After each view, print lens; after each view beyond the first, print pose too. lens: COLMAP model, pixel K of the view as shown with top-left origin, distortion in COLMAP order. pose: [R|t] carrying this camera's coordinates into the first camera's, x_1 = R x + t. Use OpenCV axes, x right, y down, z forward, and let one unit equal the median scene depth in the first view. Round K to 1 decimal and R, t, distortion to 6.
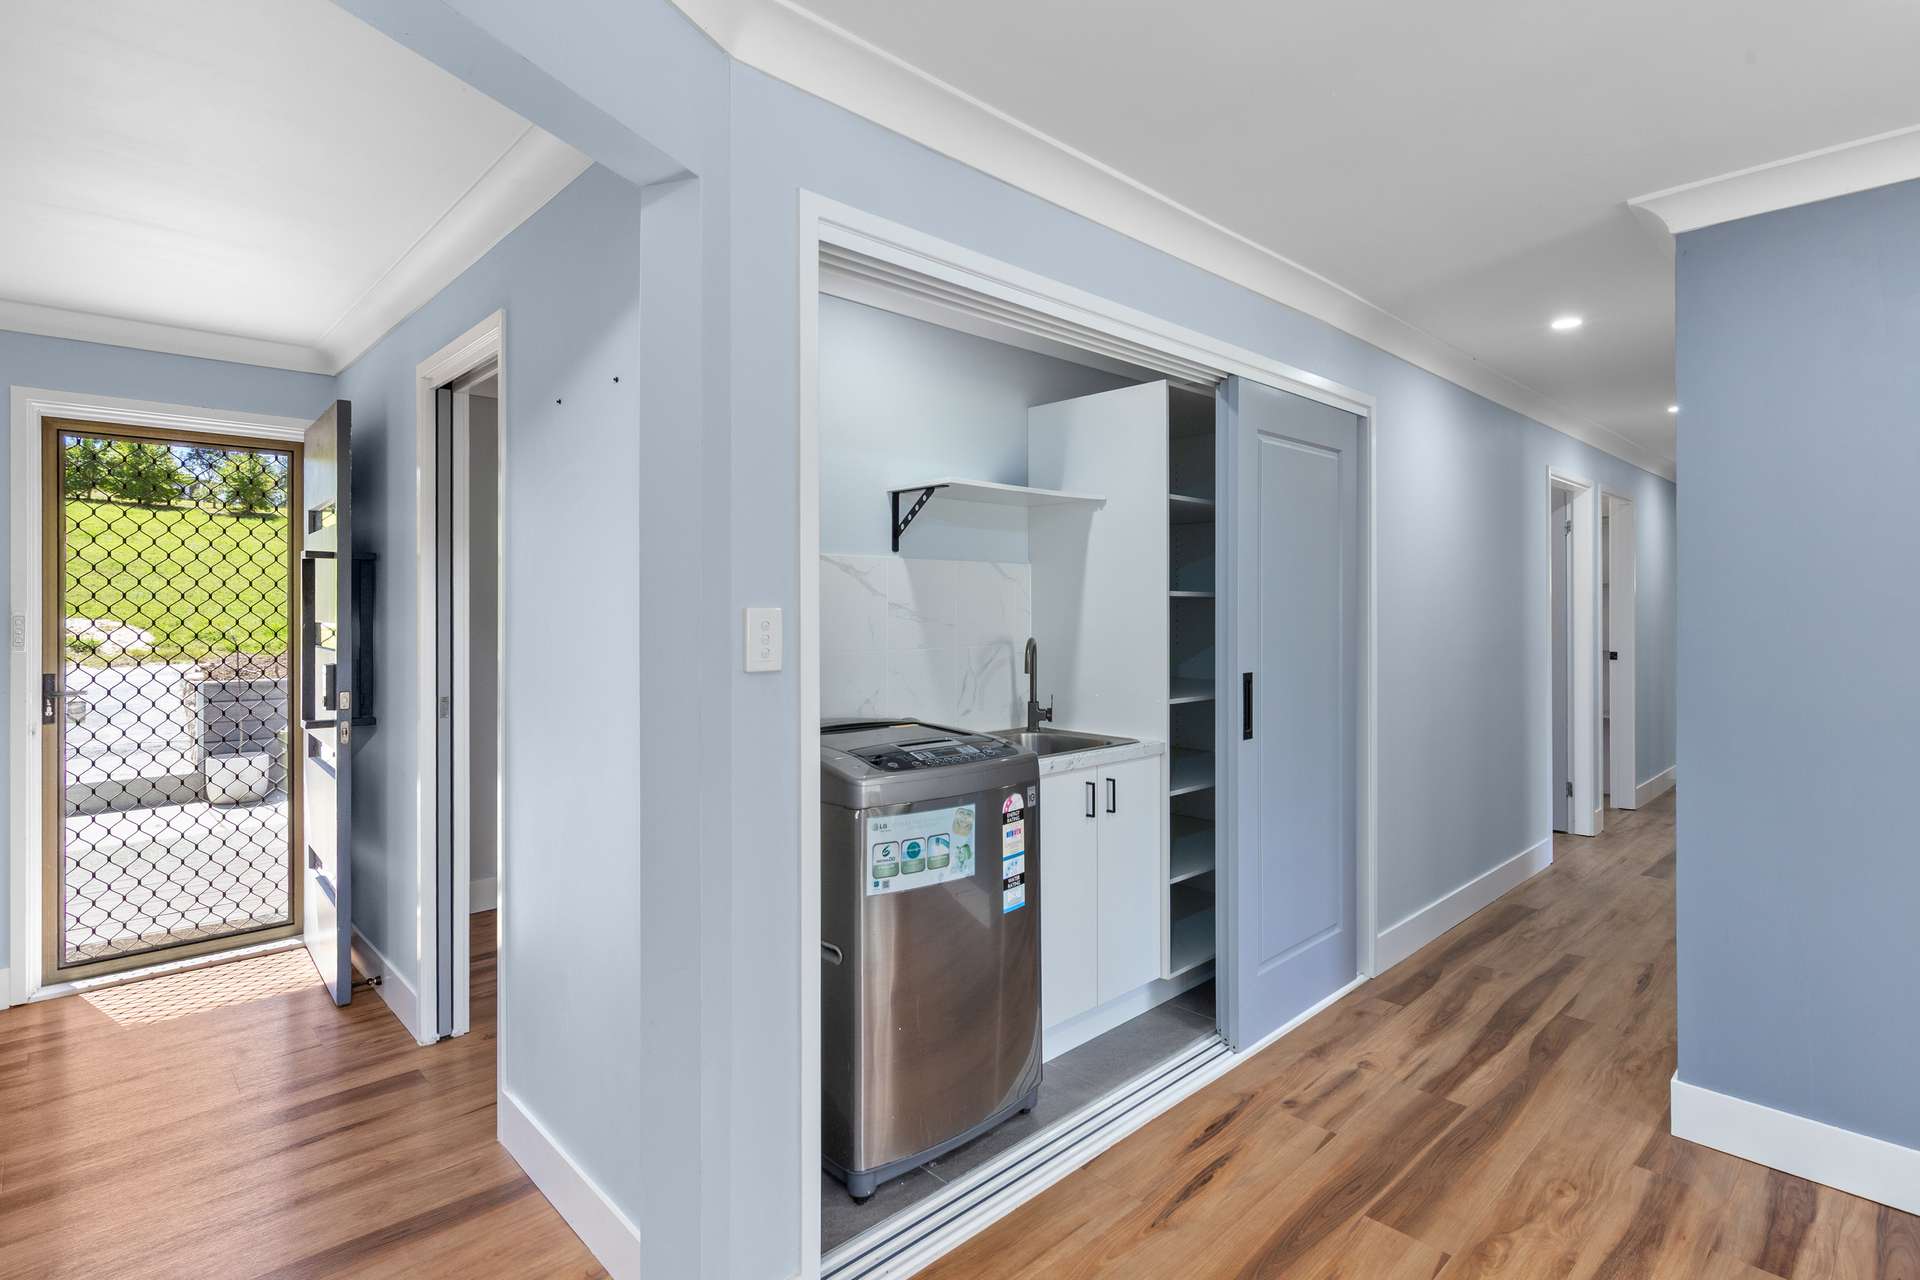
lens RADIAL K [[942.3, 0, 959.6], [0, 942.3, 609.3], [0, 0, 1]] dist [-0.000869, -0.000107]
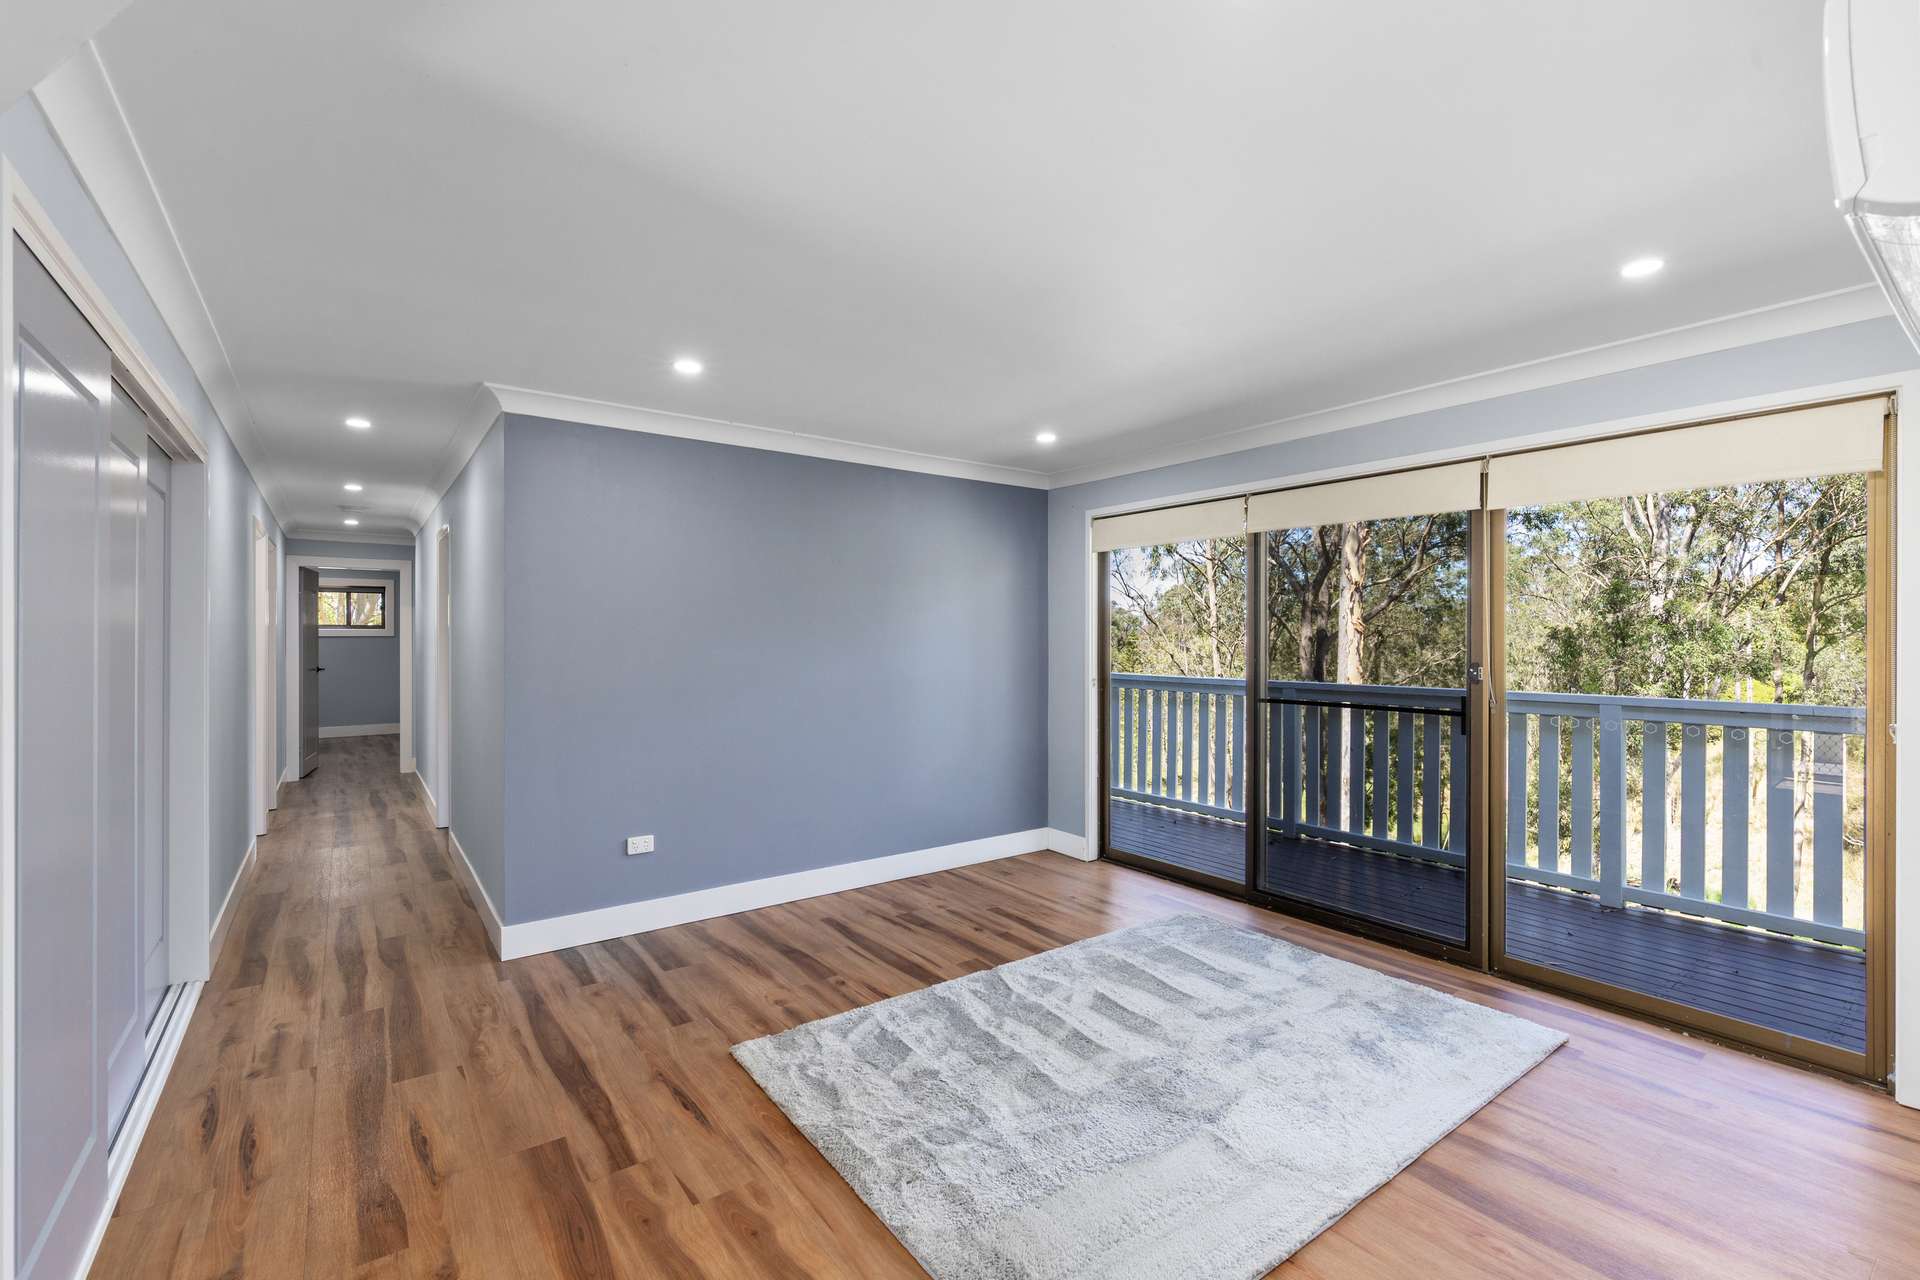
lens RADIAL K [[838.8, 0, 962.0], [0, 838.8, 640.5], [0, 0, 1]] dist [0.003581, 0.000207]
pose [[0.122567, -0.001658, 0.992459, -0.297796], [0.003727, 0.999992, 0.001210, 0.001665], [-0.992453, 0.003551, 0.122572, 0.013840]]
